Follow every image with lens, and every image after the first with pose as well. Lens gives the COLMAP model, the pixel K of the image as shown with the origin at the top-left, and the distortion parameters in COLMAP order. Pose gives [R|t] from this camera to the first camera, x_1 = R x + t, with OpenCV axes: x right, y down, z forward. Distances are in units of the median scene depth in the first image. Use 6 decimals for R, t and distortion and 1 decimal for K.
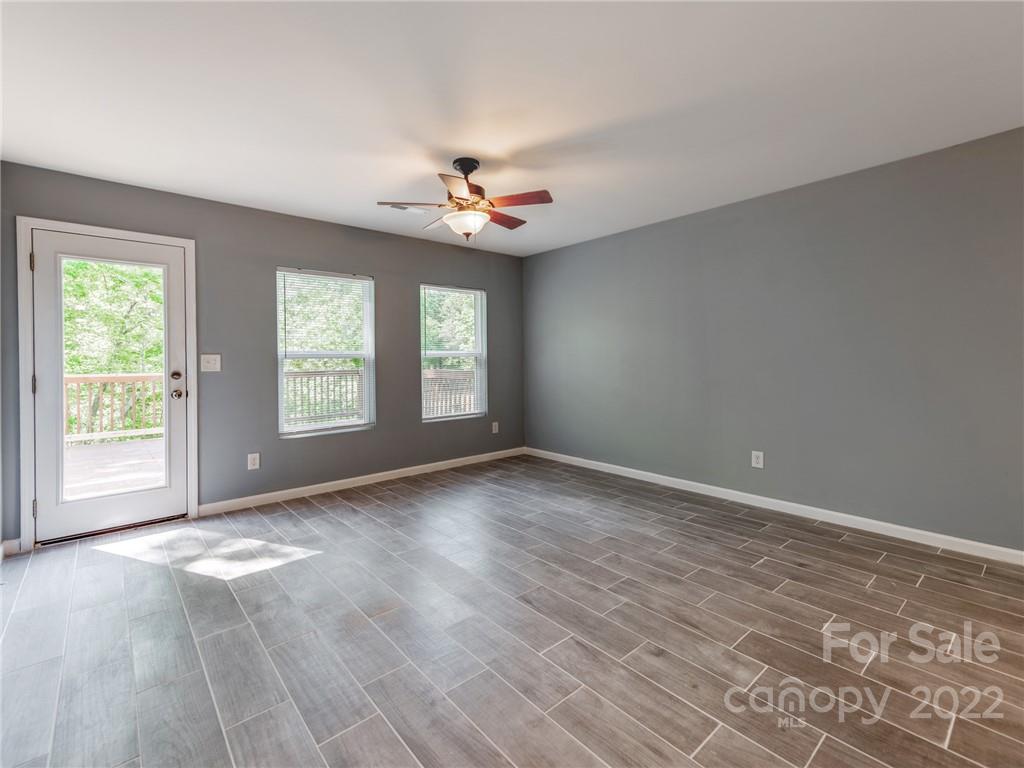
lens RADIAL K [[468.3, 0, 522.4], [0, 468.3, 359.4], [0, 0, 1]] dist [0.000979, -0.000715]
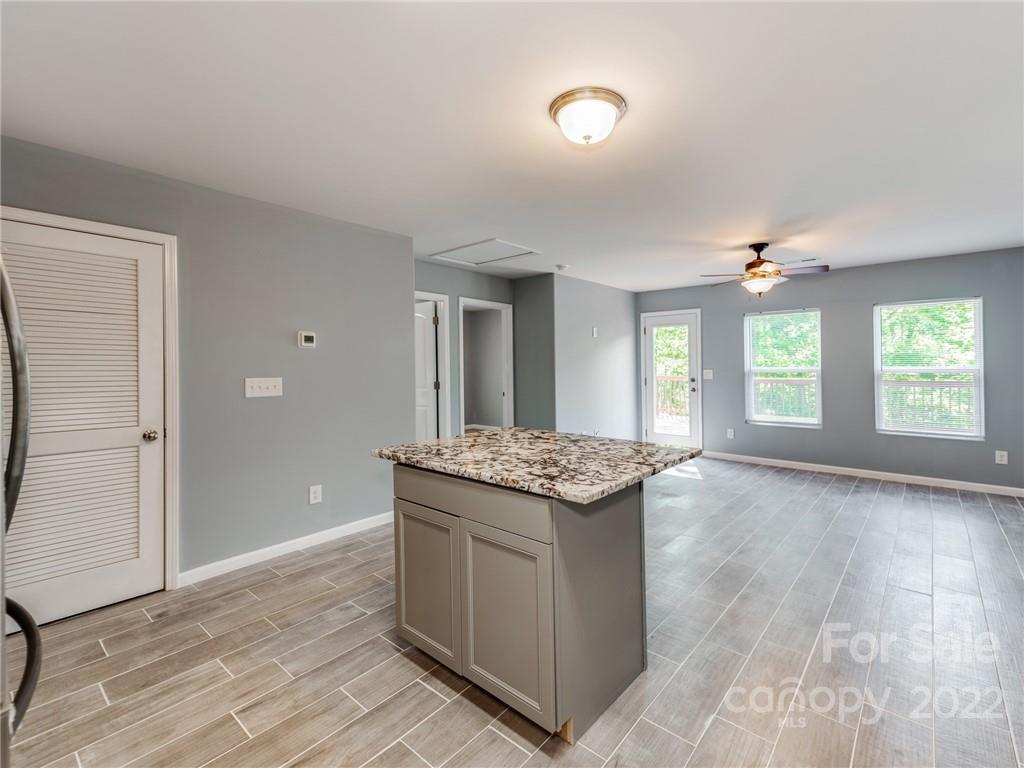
lens RADIAL K [[468.3, 0, 522.4], [0, 468.3, 359.4], [0, 0, 1]] dist [0.000979, -0.000715]
pose [[0.135735, -0.006052, -0.990727, 1.289011], [-0.005296, 0.999963, -0.006834, -0.042285], [0.990731, 0.006174, 0.135698, 0.045088]]
